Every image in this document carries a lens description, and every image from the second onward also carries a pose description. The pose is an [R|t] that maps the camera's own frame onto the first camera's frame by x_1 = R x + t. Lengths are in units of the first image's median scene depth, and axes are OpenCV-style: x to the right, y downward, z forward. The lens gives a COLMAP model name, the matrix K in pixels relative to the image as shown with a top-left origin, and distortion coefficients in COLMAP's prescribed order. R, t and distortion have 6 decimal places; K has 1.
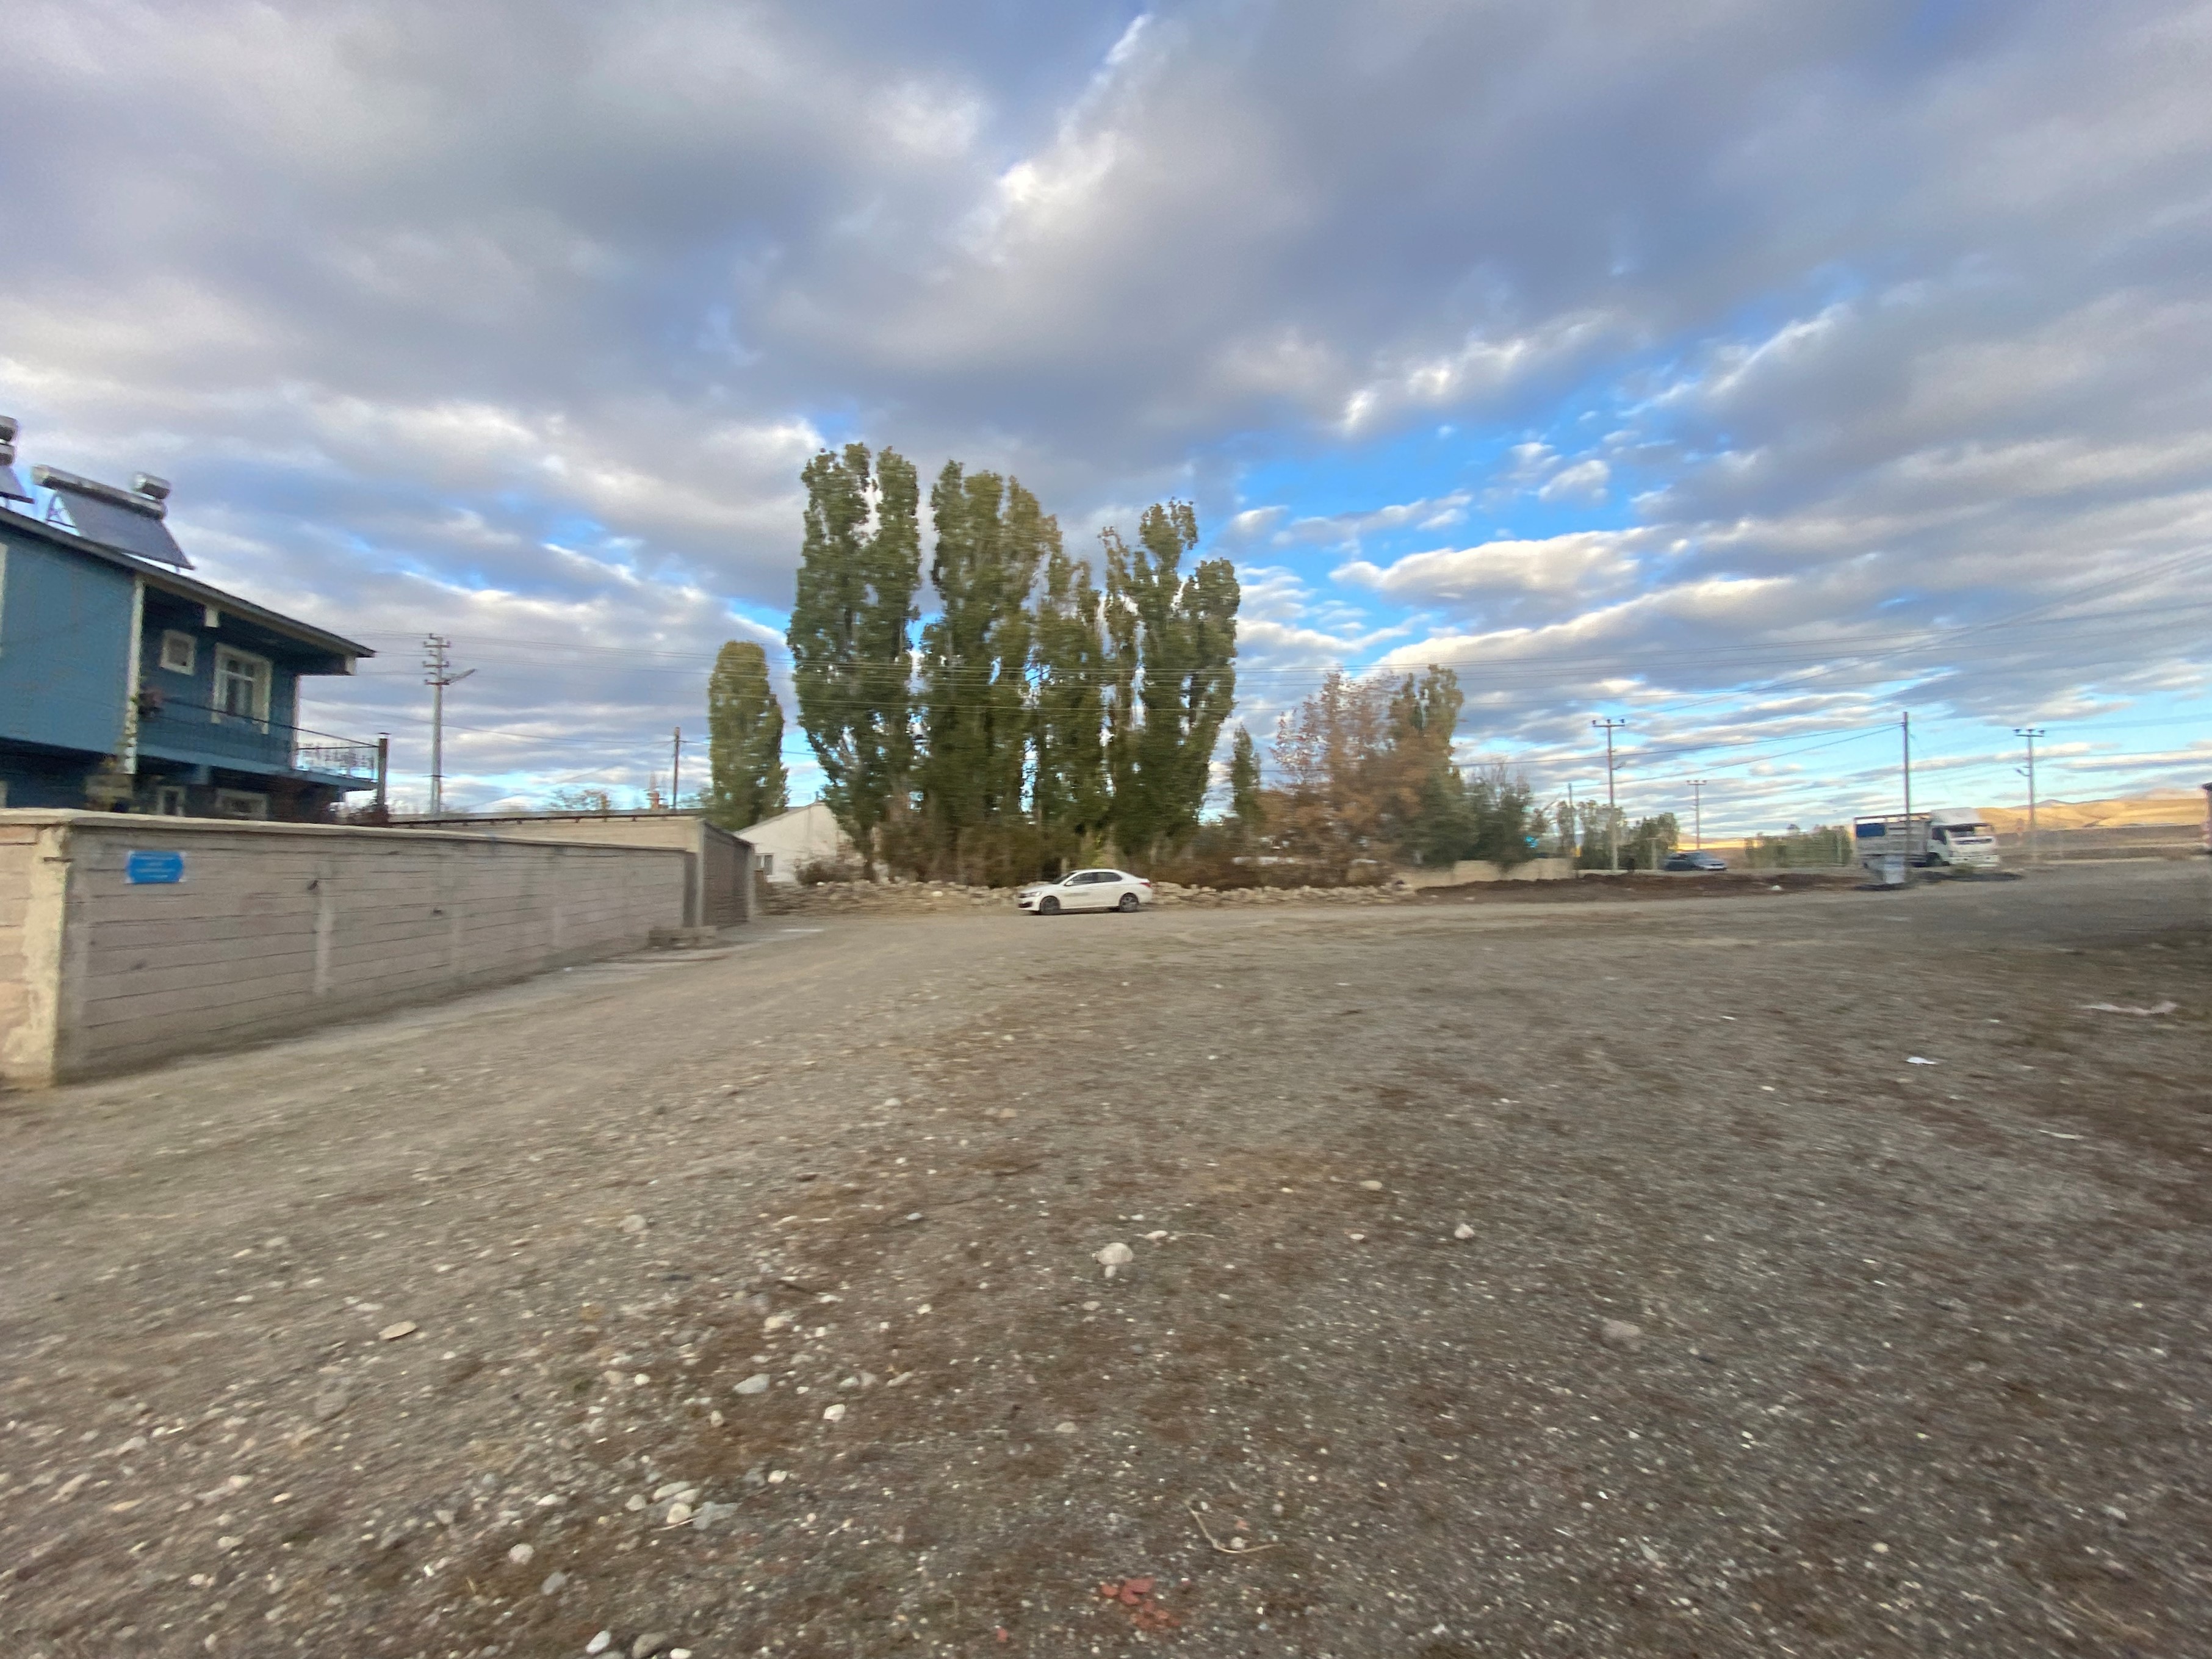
lens RADIAL K [[1004.0, 0, 1087.8], [0, 1004.0, 840.7], [0, 0, 1]] dist [0.012956, -0.009925]
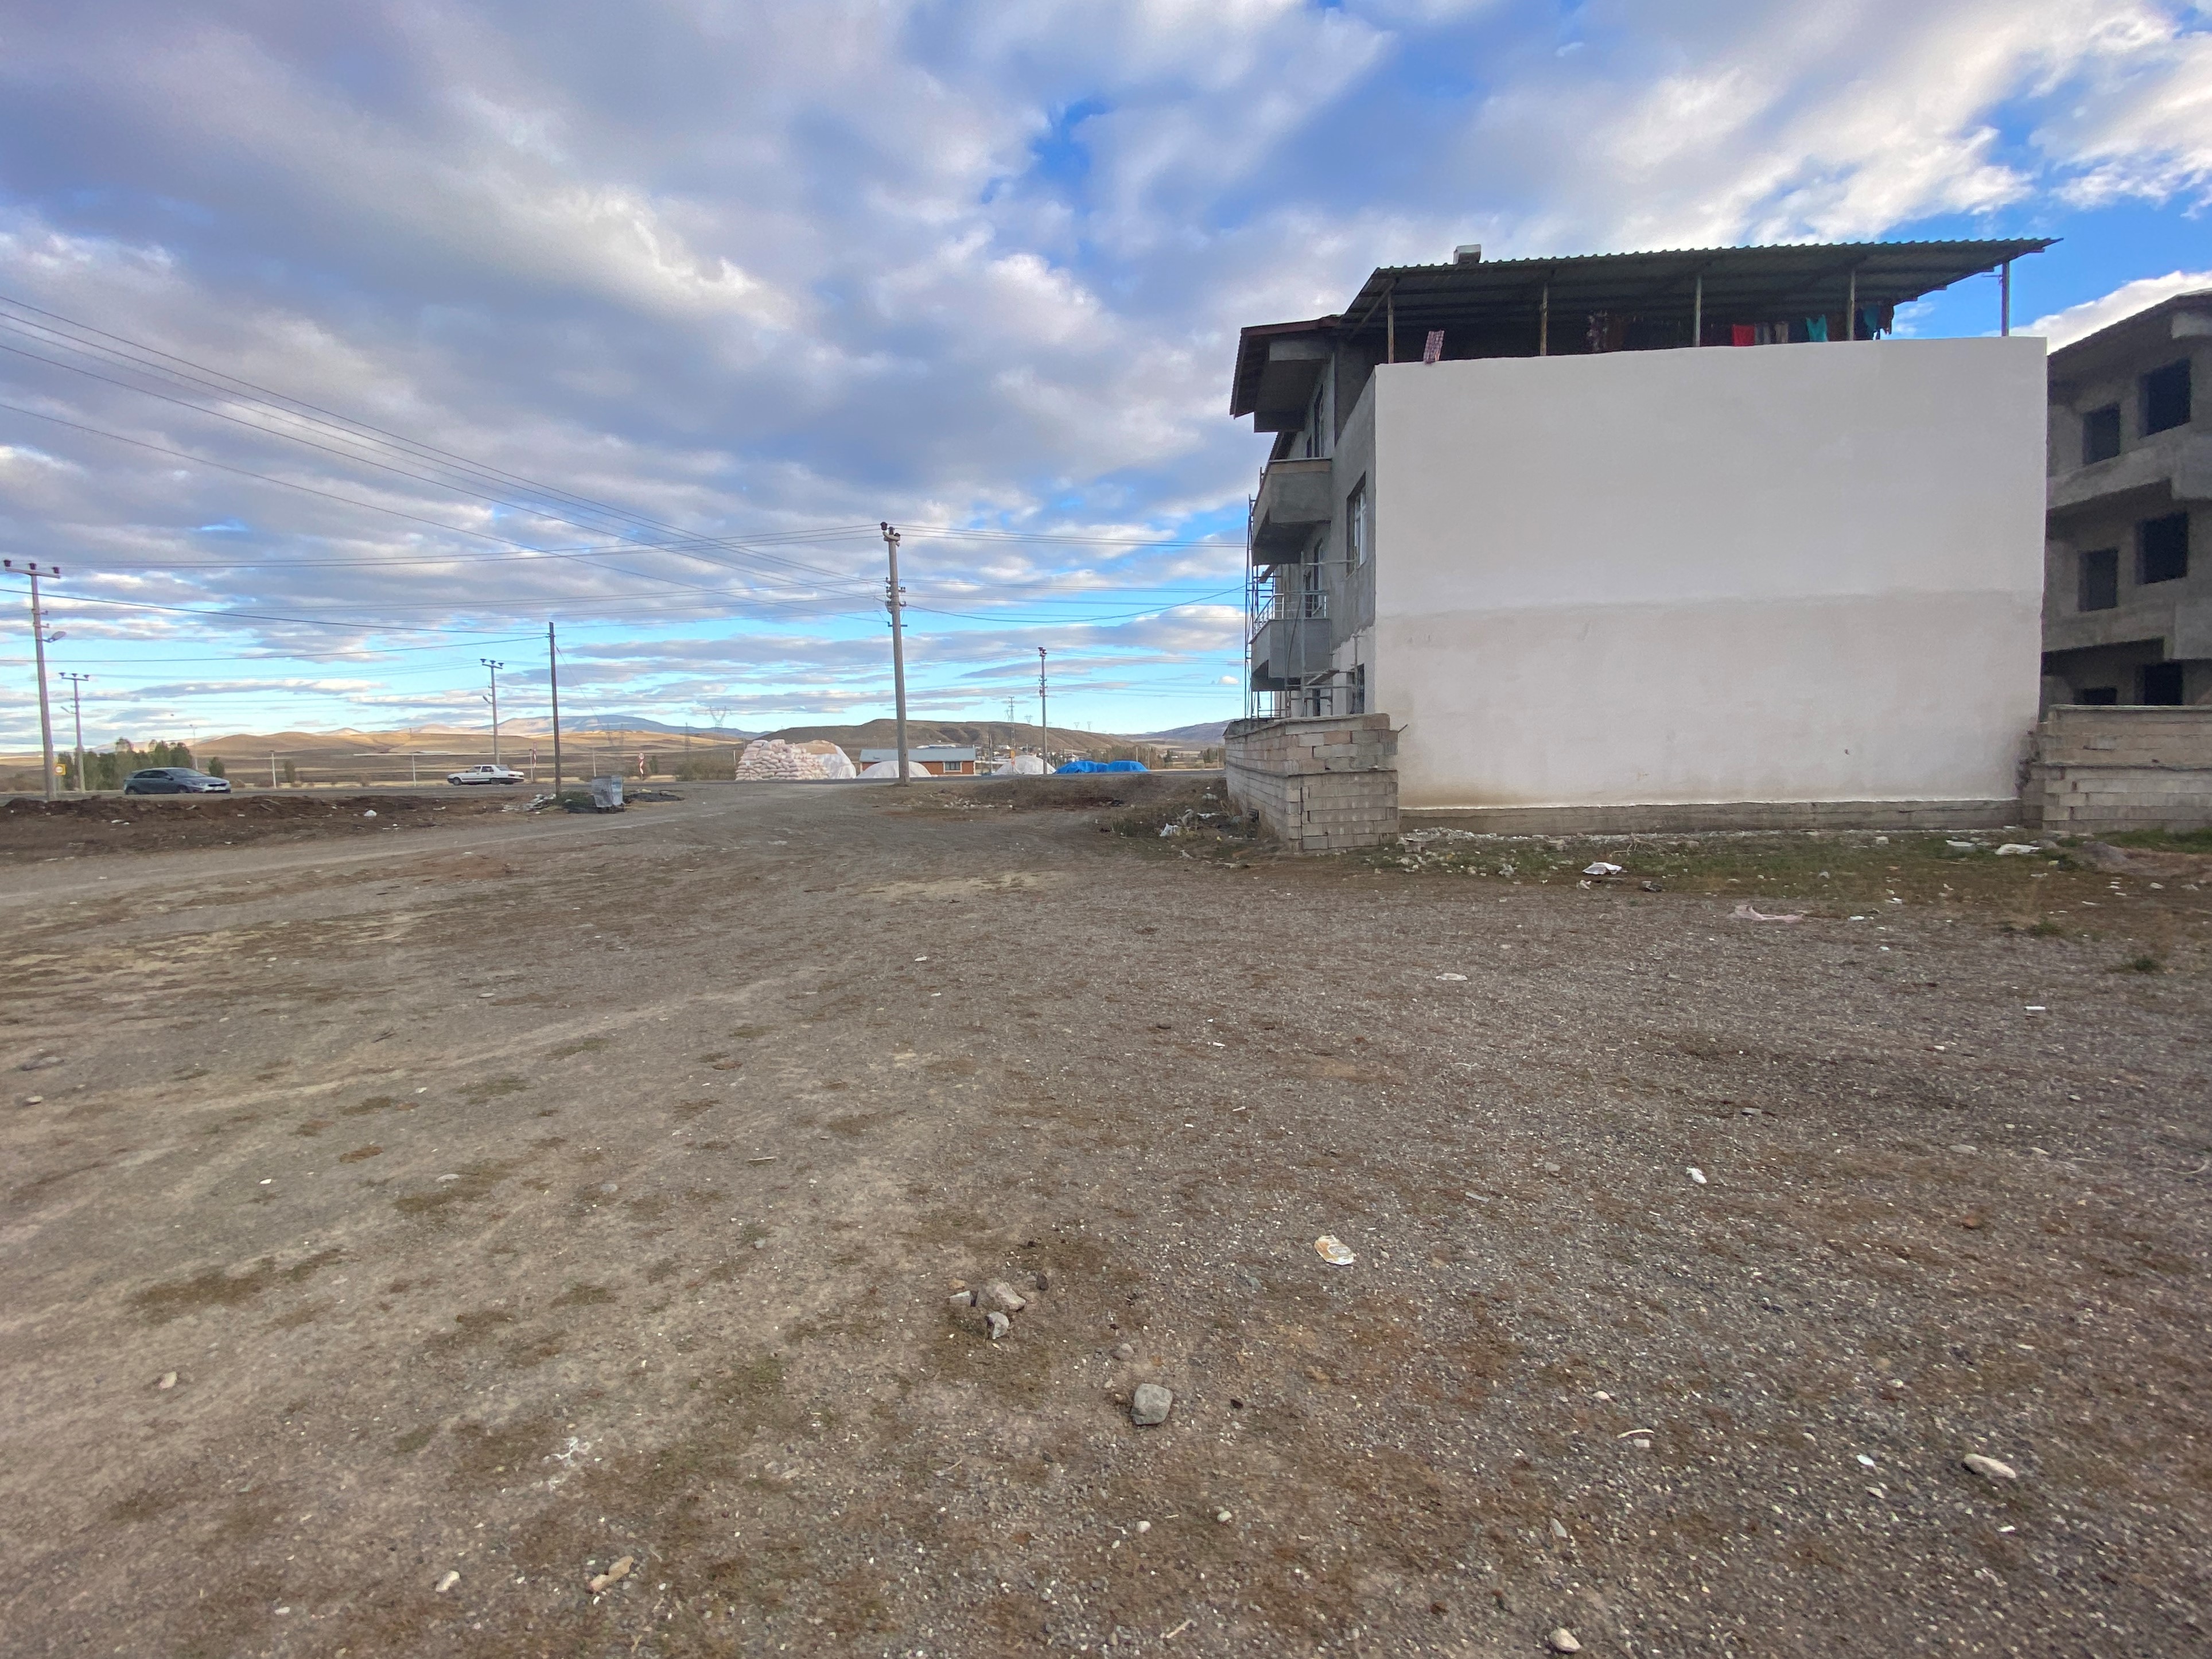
lens RADIAL K [[911.1, 0, 1099.8], [0, 911.1, 842.0], [0, 0, 1]] dist [0.000335, -0.009597]
pose [[0.093063, -0.063547, 0.993630, -0.000393], [-0.022702, 0.997566, 0.065925, 0.005468], [-0.995401, -0.028692, 0.091394, 0.239638]]
